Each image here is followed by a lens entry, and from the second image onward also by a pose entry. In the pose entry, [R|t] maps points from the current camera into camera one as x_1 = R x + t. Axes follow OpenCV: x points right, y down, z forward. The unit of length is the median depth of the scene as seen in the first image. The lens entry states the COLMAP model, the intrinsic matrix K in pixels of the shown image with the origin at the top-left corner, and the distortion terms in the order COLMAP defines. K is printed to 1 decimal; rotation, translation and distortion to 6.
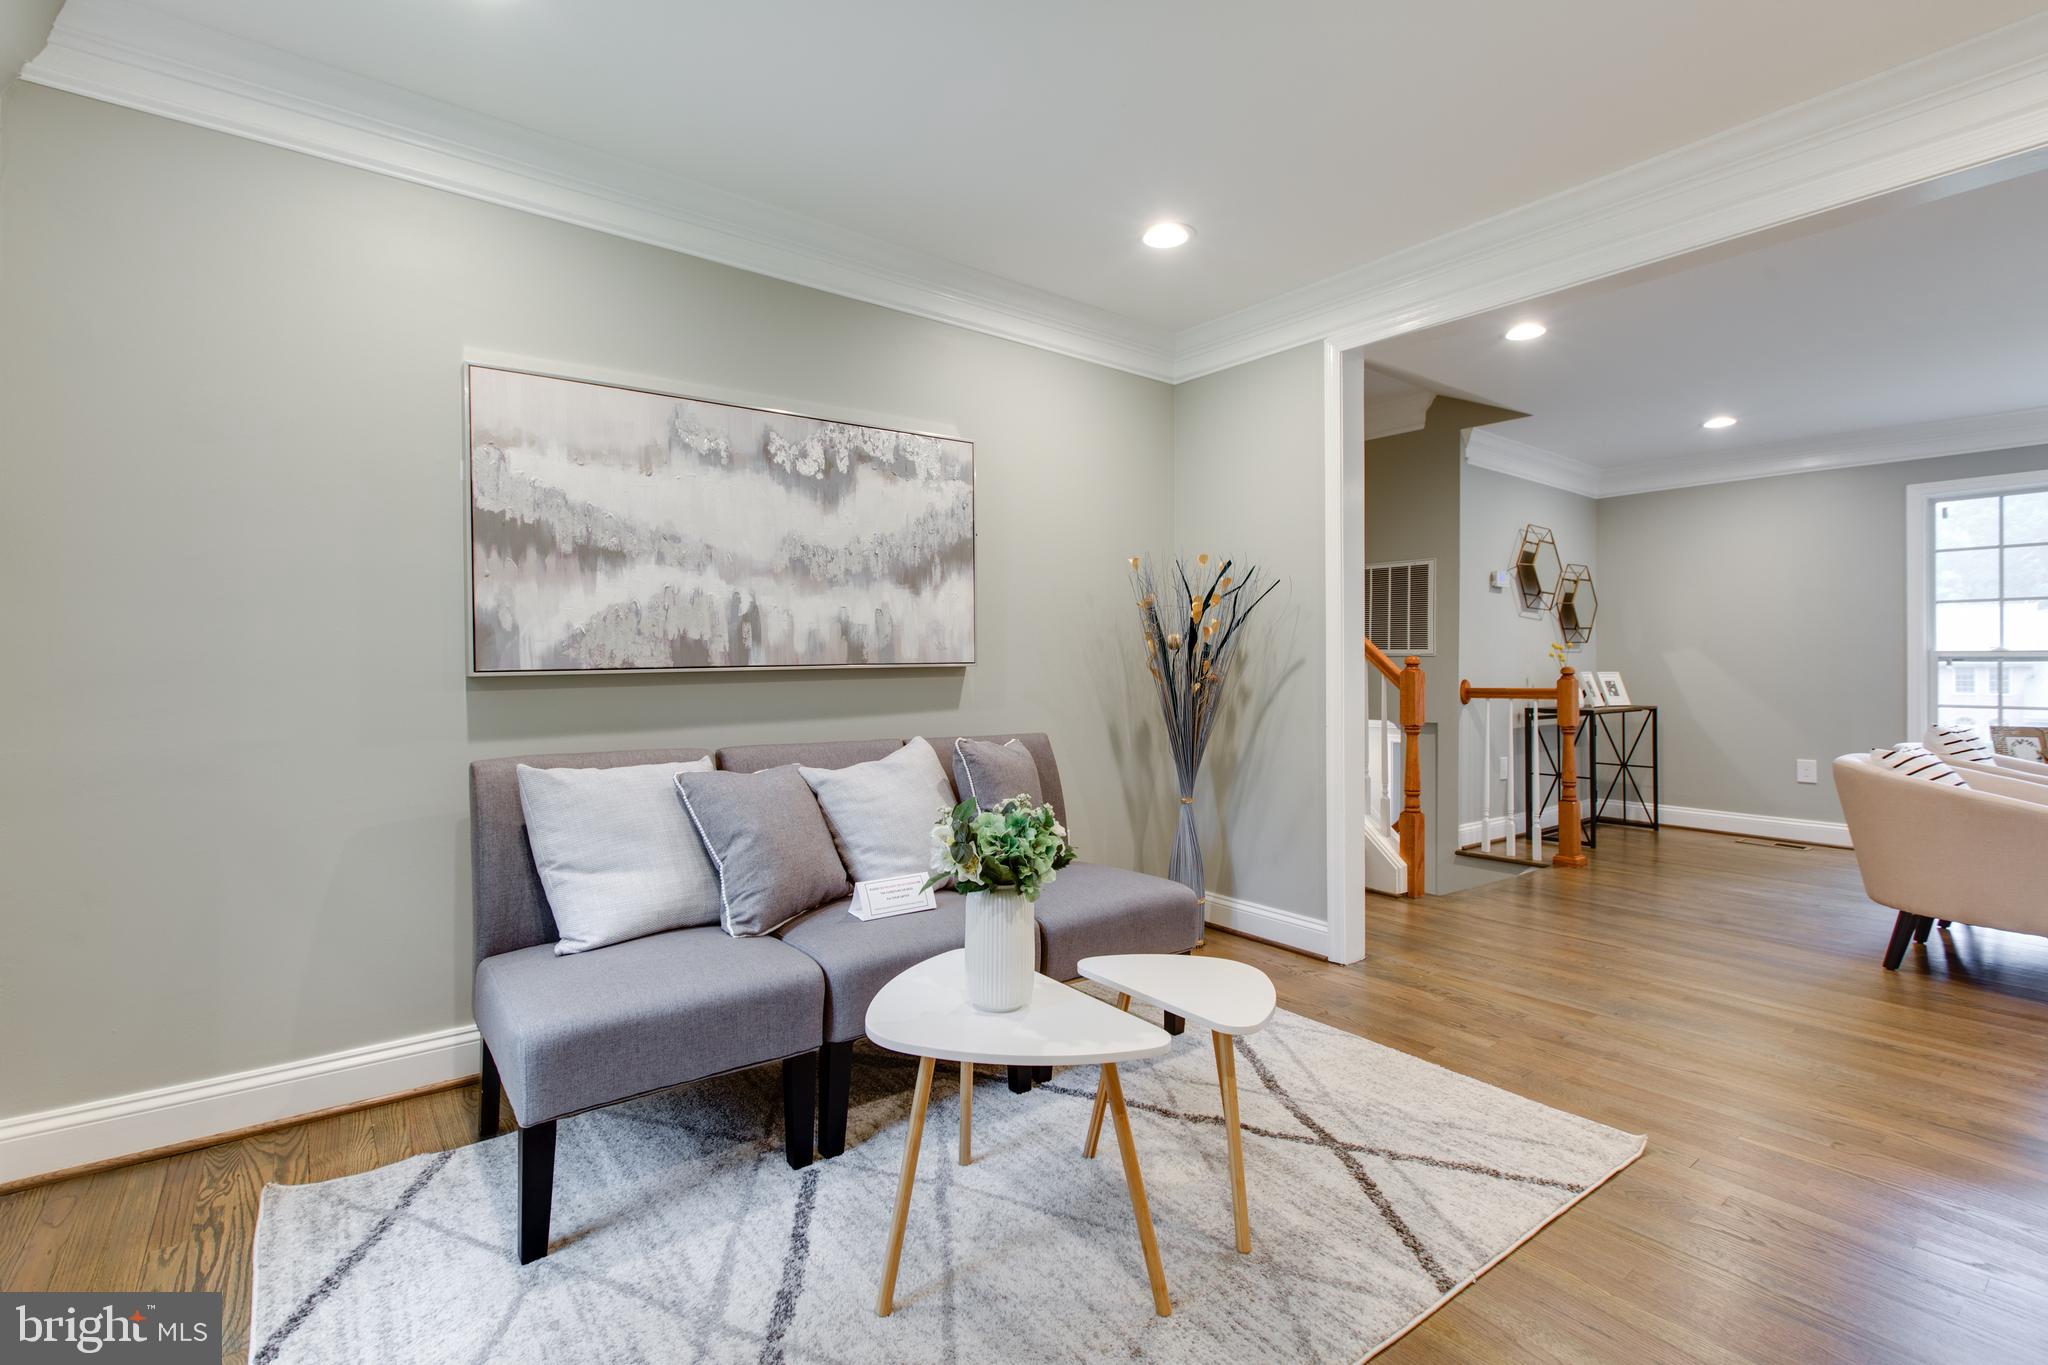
lens RADIAL K [[928.2, 0, 1031.3], [0, 928.2, 667.7], [0, 0, 1]] dist [0.001682, 0.001518]
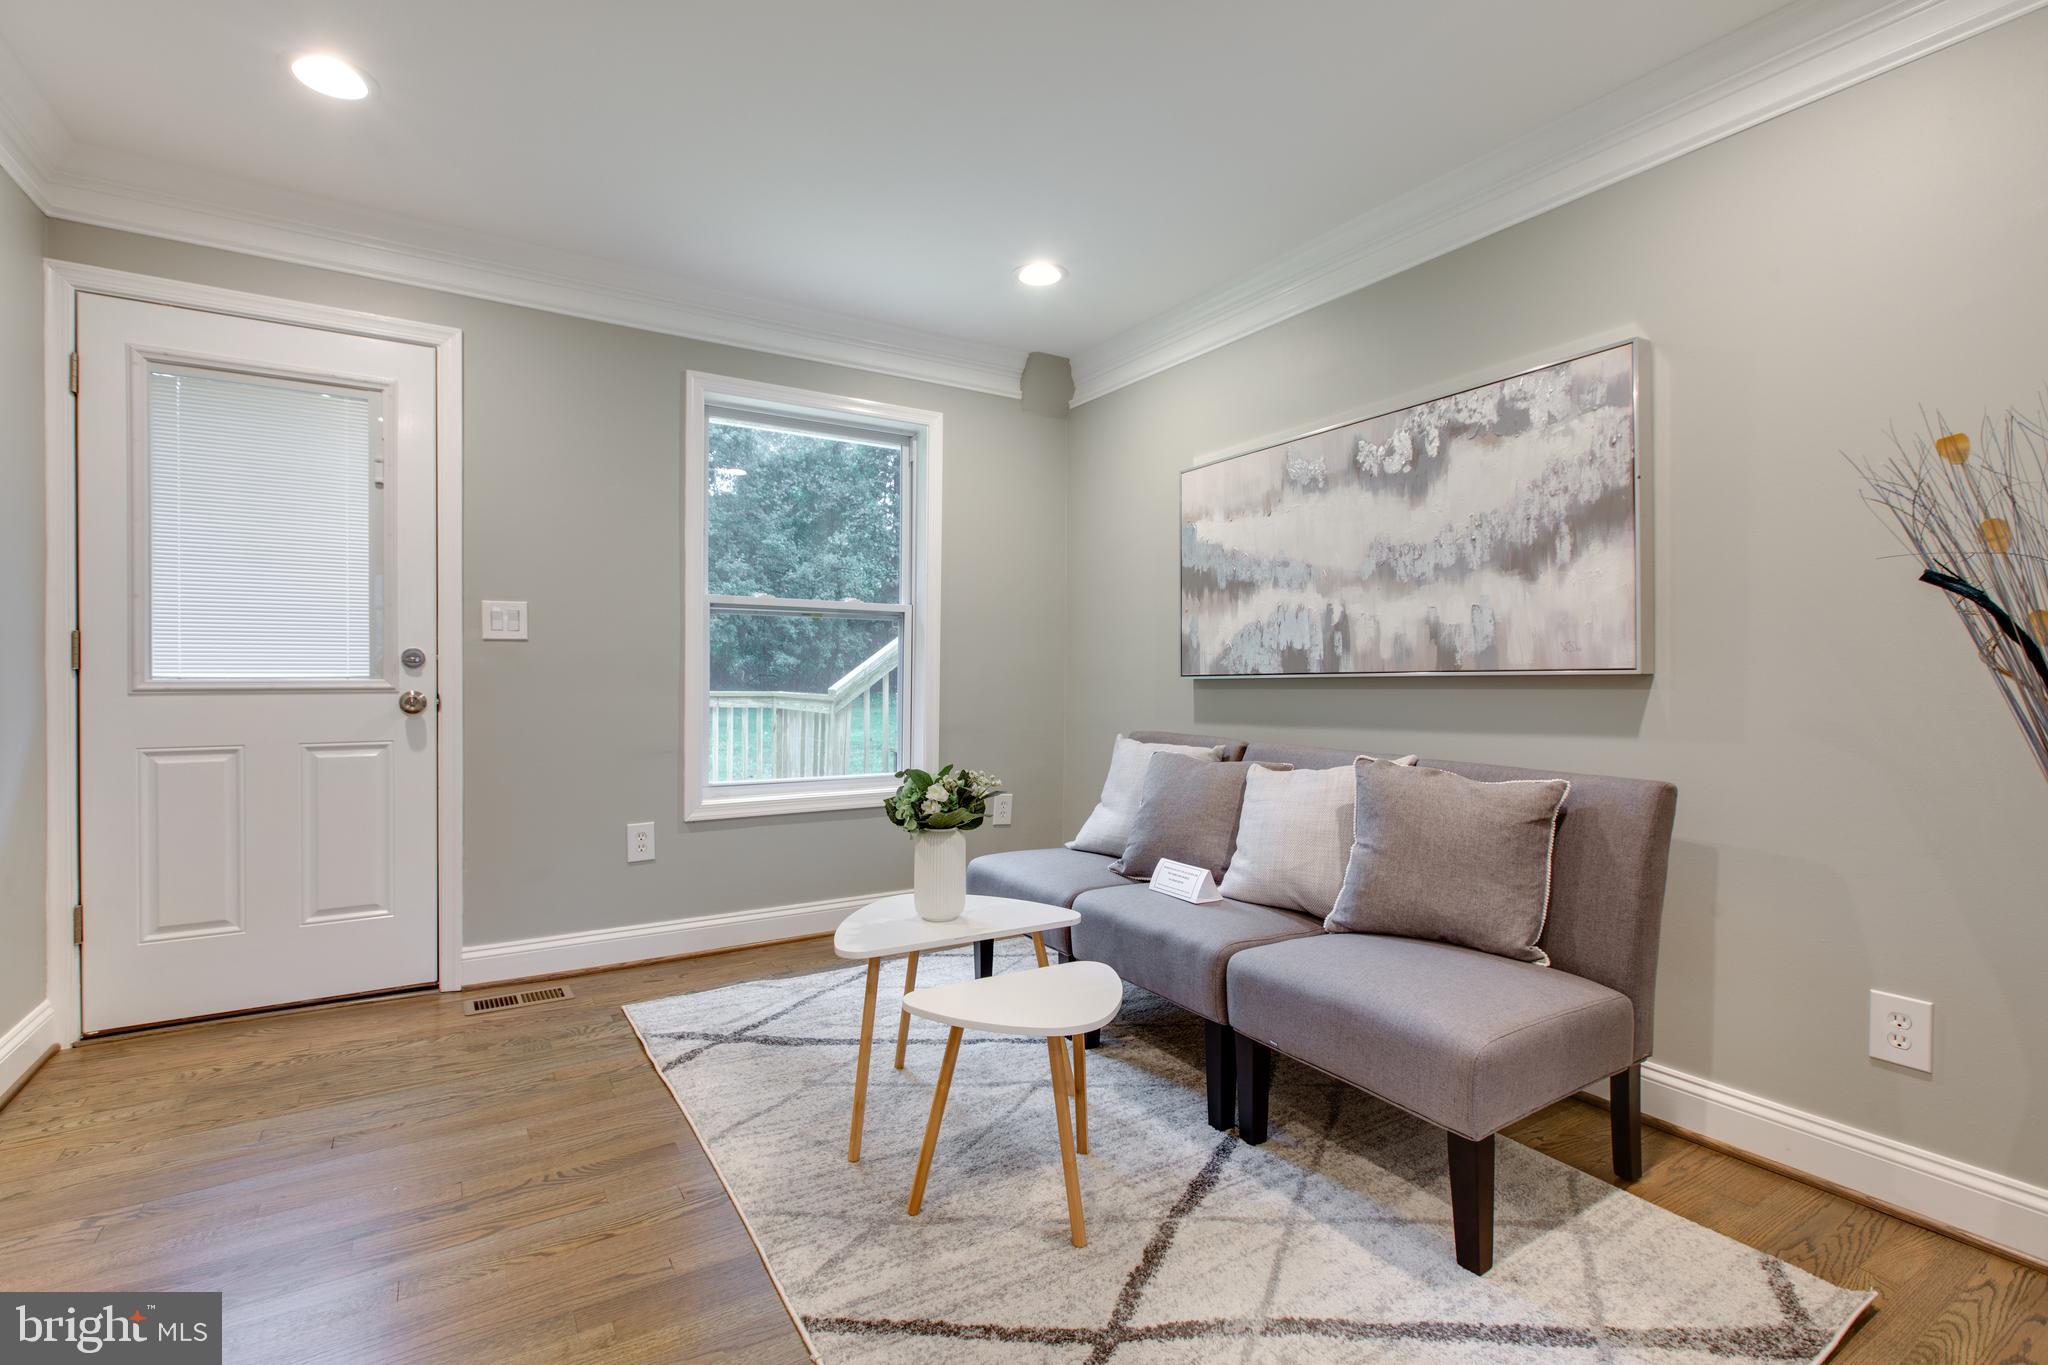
lens RADIAL K [[928.2, 0, 1029.5], [0, 928.2, 690.8], [0, 0, 1]] dist [0.001682, 0.001518]
pose [[-0.090327, 0.018582, -0.995739, 0.761574], [-0.007690, 0.999783, 0.019355, 0.000954], [0.995882, 0.009405, -0.090165, 0.731608]]
